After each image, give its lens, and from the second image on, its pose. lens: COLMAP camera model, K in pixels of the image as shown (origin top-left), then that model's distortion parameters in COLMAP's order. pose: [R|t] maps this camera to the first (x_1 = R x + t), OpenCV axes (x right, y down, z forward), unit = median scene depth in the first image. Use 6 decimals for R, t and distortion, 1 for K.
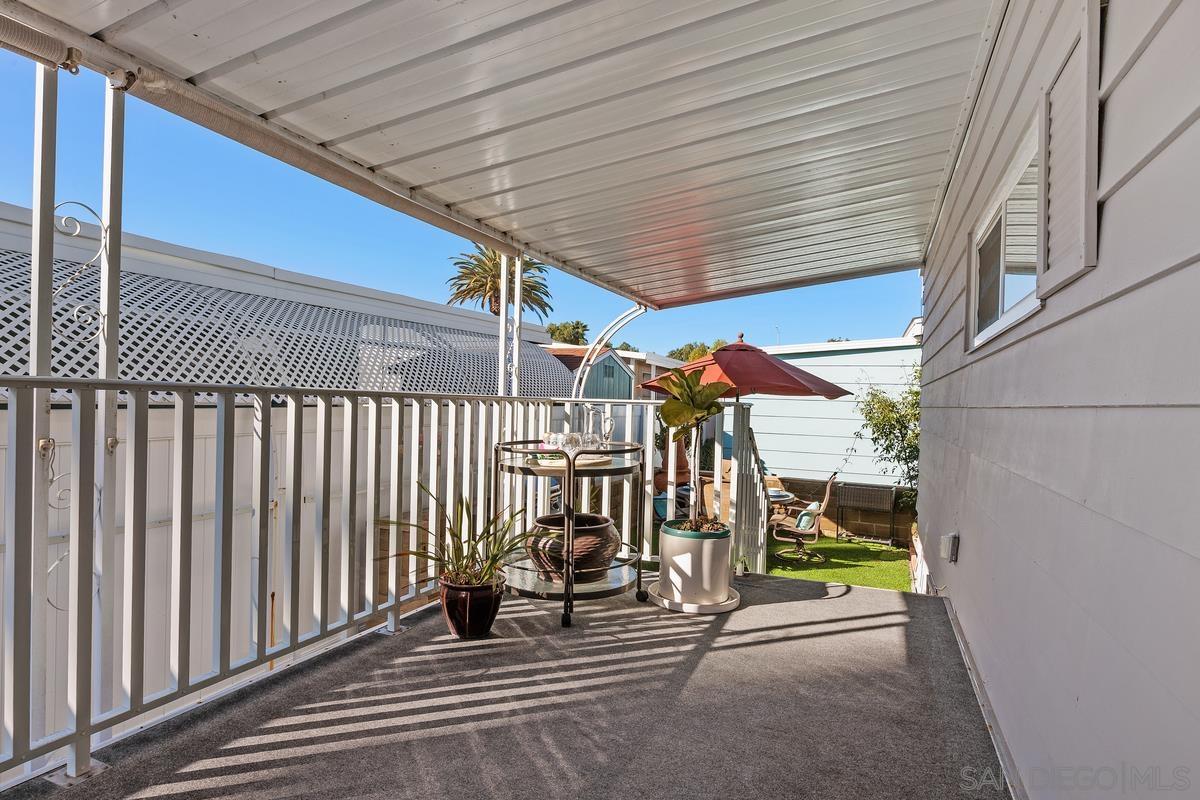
lens RADIAL K [[647.8, 0, 600.0], [0, 647.8, 400.0], [0, 0, 1]] dist [0.001323, 0.000129]
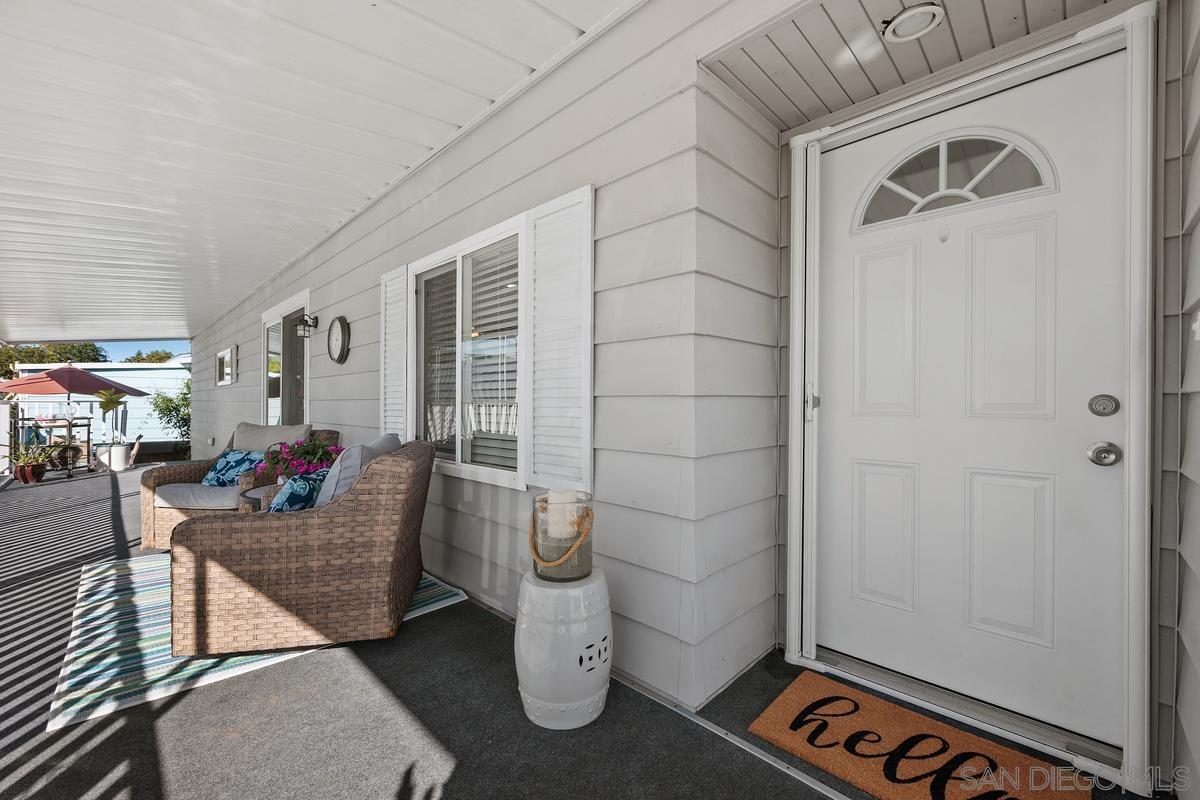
lens RADIAL K [[483.2, 0, 600.0], [0, 483.2, 400.0], [0, 0, 1]] dist [-0.001653, -0.000172]
pose [[0.362937, -0.026820, 0.931428, -0.438131], [0.011749, 0.999638, 0.024206, -0.010753], [-0.931740, 0.002158, 0.363121, -0.742451]]
